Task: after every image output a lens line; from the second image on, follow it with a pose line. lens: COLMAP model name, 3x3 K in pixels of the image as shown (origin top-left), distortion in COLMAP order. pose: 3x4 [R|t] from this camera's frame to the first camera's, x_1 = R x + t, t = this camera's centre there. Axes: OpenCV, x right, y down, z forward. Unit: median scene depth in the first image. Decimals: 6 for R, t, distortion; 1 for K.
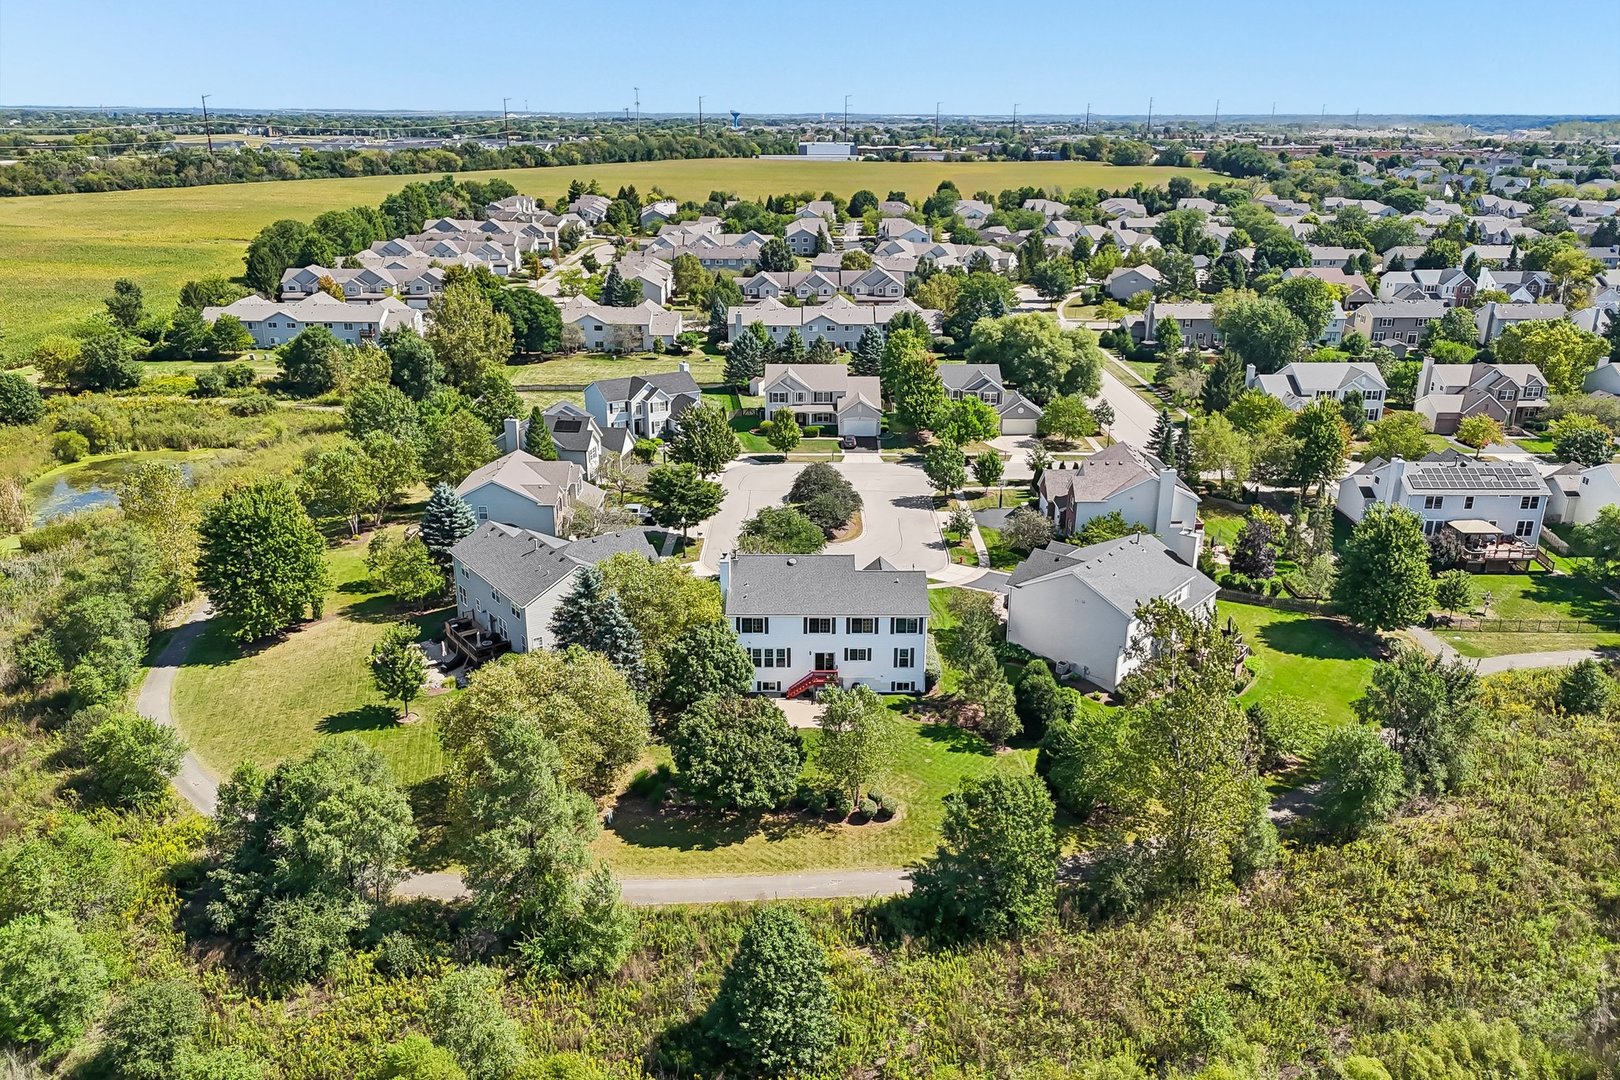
lens RADIAL K [[1181.8, 0, 810.1], [0, 1181.8, 539.4], [0, 0, 1]] dist [0.010799, -0.004596]
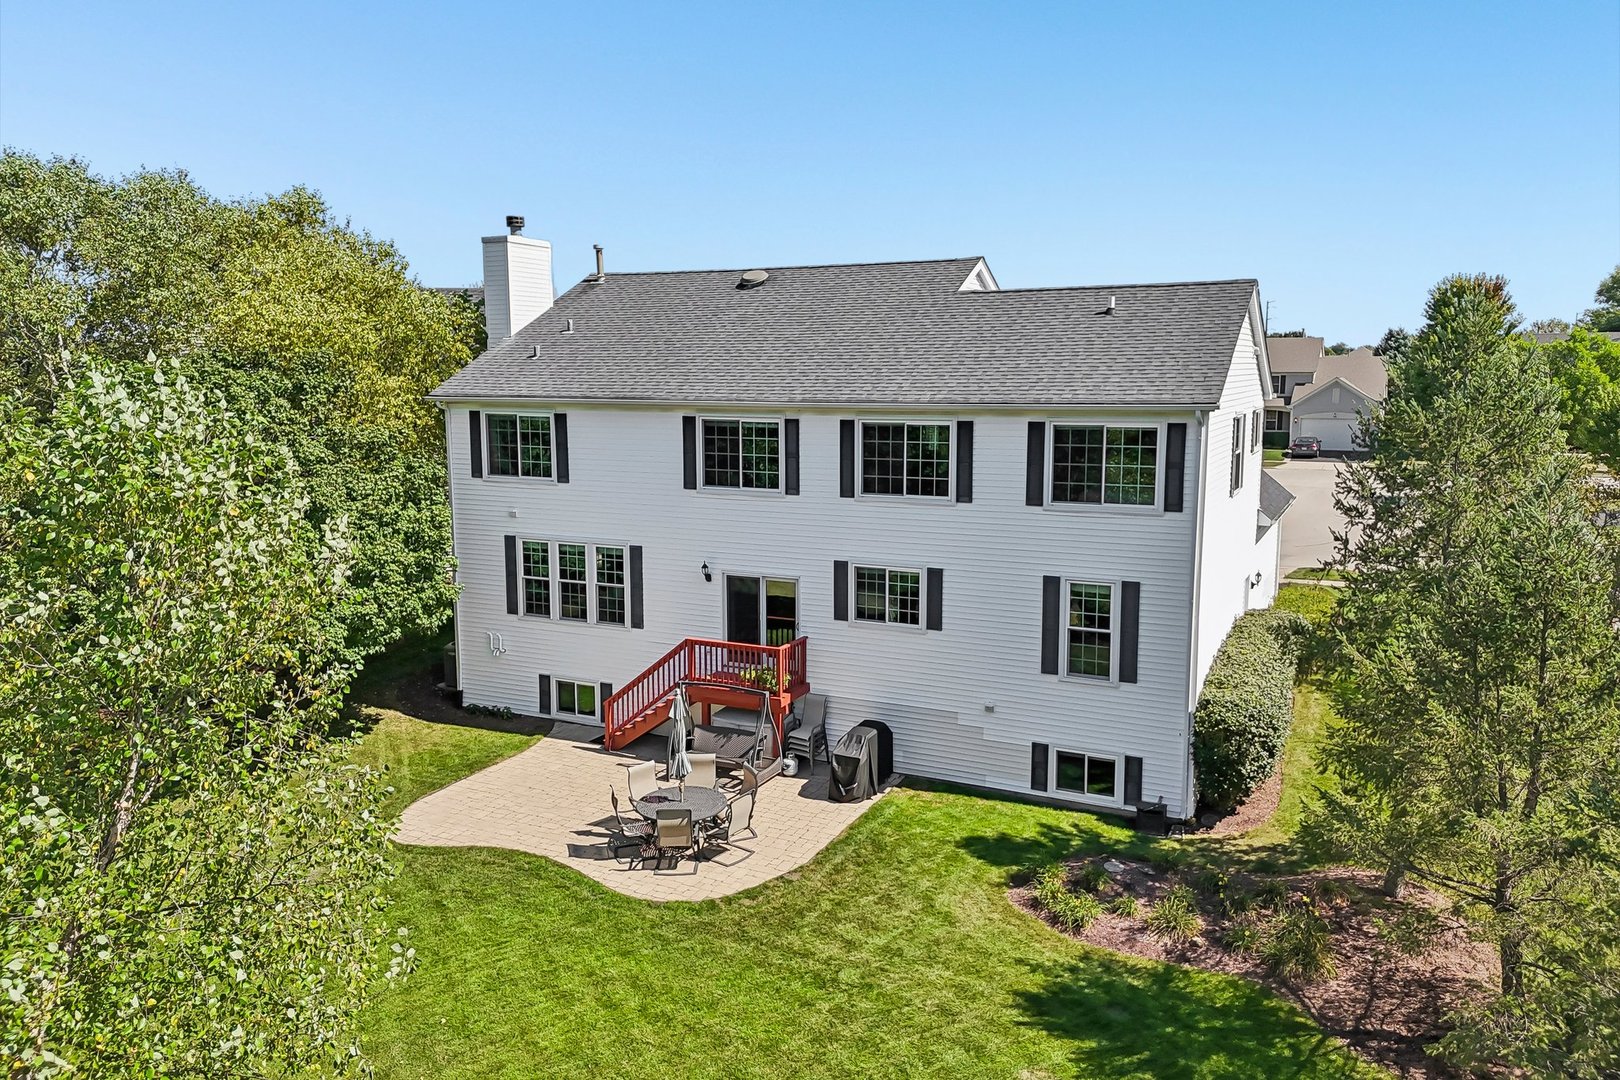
lens RADIAL K [[1181.8, 0, 807.8], [0, 1181.8, 541.4], [0, 0, 1]] dist [0.010799, -0.004596]
pose [[0.892169, 0.054731, -0.448373, 0.128519], [-0.142834, 0.975881, -0.165089, 0.127272], [0.428524, 0.211330, 0.878468, 0.791309]]
